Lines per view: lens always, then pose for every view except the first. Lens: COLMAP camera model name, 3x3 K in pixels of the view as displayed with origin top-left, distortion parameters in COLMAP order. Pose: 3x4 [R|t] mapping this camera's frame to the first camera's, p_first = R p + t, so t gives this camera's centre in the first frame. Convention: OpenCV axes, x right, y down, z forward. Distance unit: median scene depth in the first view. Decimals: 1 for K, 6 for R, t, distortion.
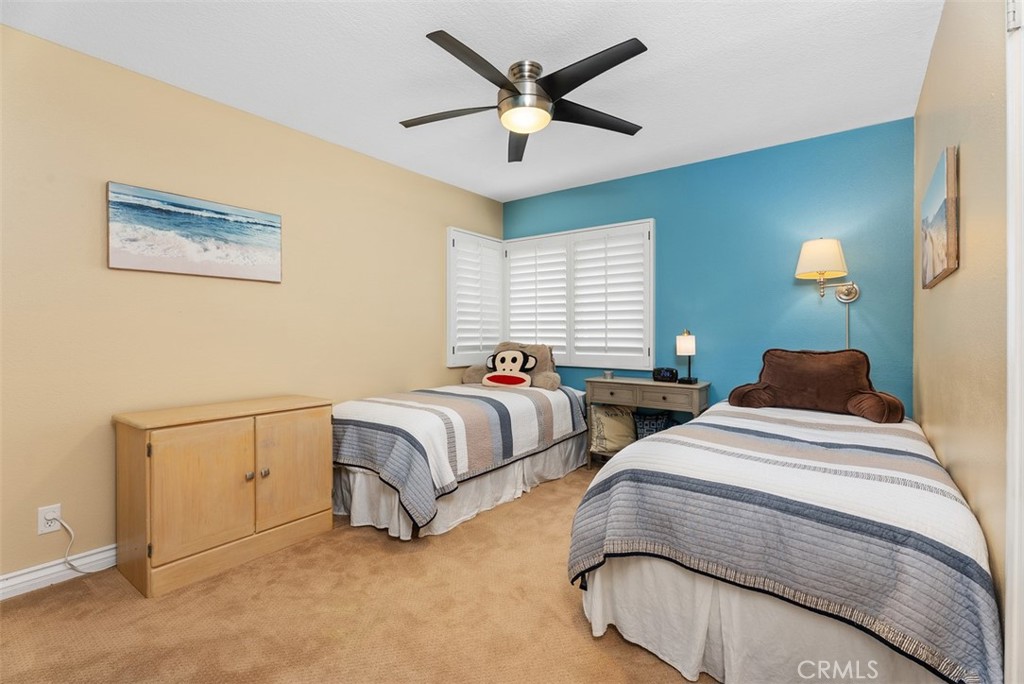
lens RADIAL K [[456.0, 0, 519.7], [0, 456.0, 336.9], [0, 0, 1]] dist [0.001623, -0.001192]
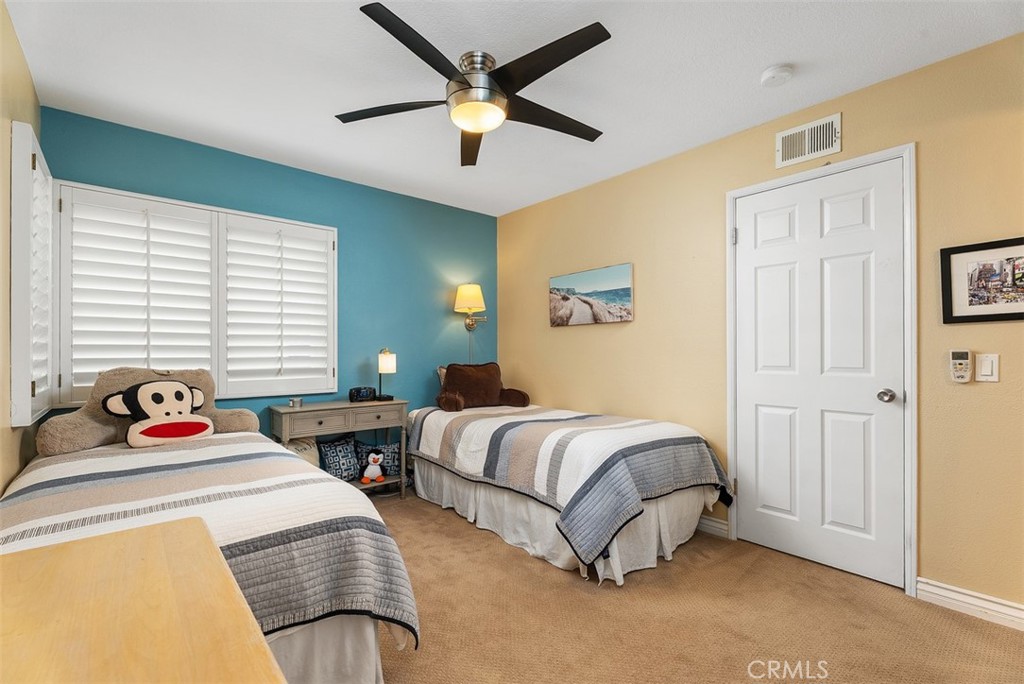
lens RADIAL K [[456.0, 0, 518.4], [0, 456.0, 349.2], [0, 0, 1]] dist [0.001623, -0.001192]
pose [[0.230721, 0.001693, 0.973019, -0.523902], [0.004630, 0.999985, -0.002838, -0.009249], [-0.973009, 0.005160, 0.230710, 0.425251]]
